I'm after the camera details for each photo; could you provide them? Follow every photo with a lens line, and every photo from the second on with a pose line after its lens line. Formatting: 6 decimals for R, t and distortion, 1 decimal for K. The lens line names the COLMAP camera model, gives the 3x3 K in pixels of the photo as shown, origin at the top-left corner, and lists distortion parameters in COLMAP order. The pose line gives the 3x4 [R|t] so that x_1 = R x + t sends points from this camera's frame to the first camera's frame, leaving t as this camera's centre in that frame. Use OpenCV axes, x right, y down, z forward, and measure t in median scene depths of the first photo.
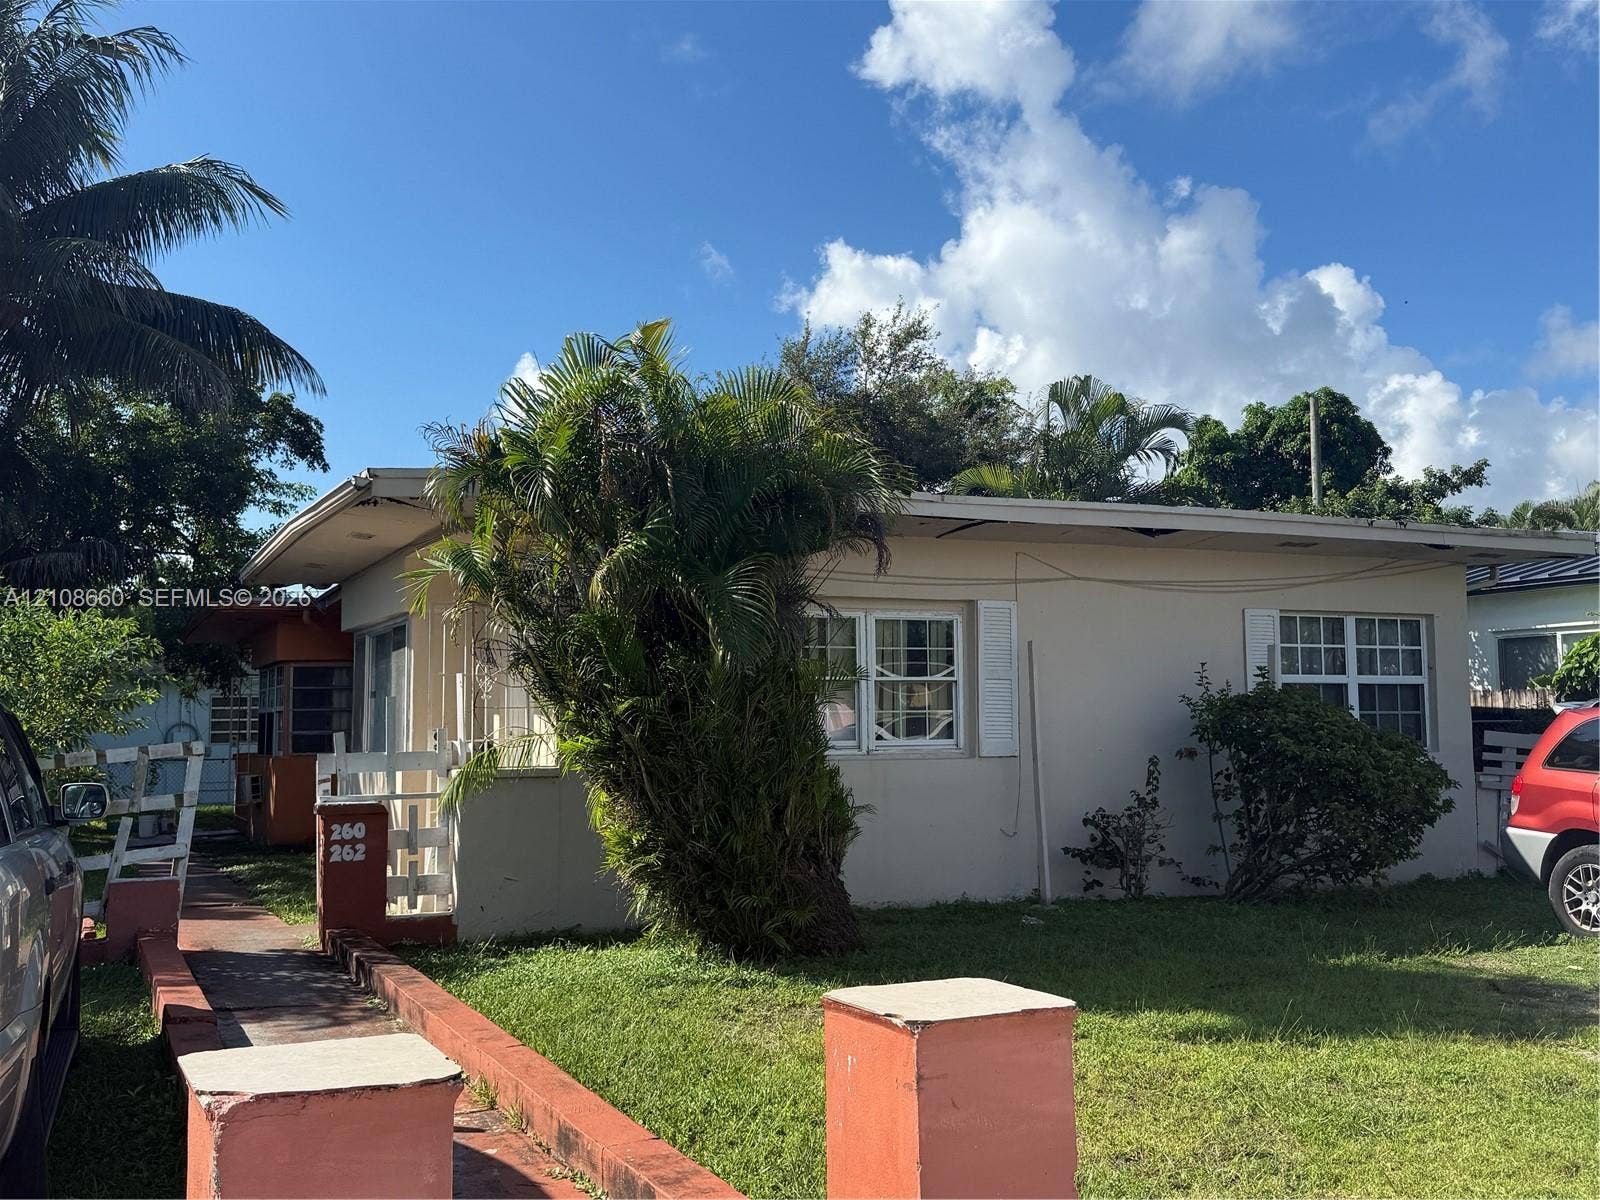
lens RADIAL K [[1487.6, 0, 800.0], [0, 1487.6, 600.0], [0, 0, 1]] dist [0.194732, -0.419134]
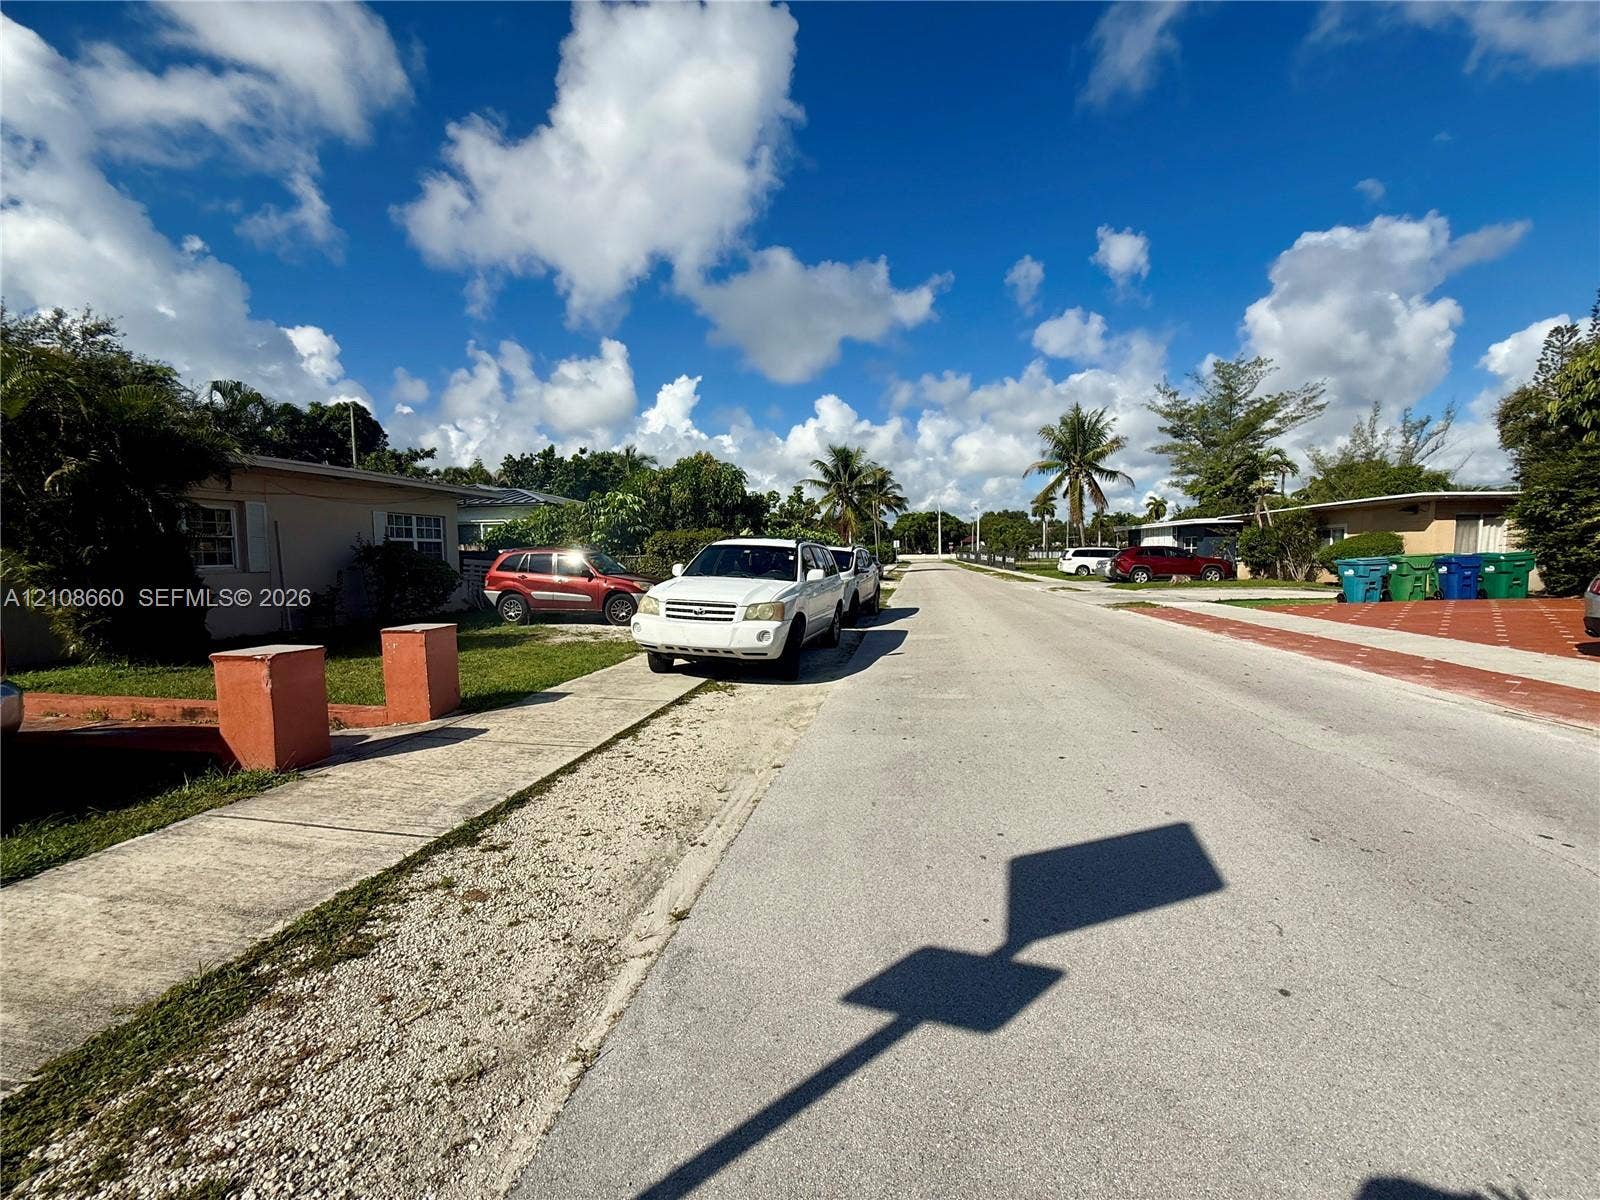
lens RADIAL K [[673.2, 0, 821.7], [0, 673.2, 604.8], [0, 0, 1]] dist [0.001945, 0.000604]
pose [[0.549946, -0.060691, 0.832992, -0.245592], [-0.065319, 0.991176, 0.115340, -0.017855], [-0.832642, -0.117841, 0.541129, -0.250120]]
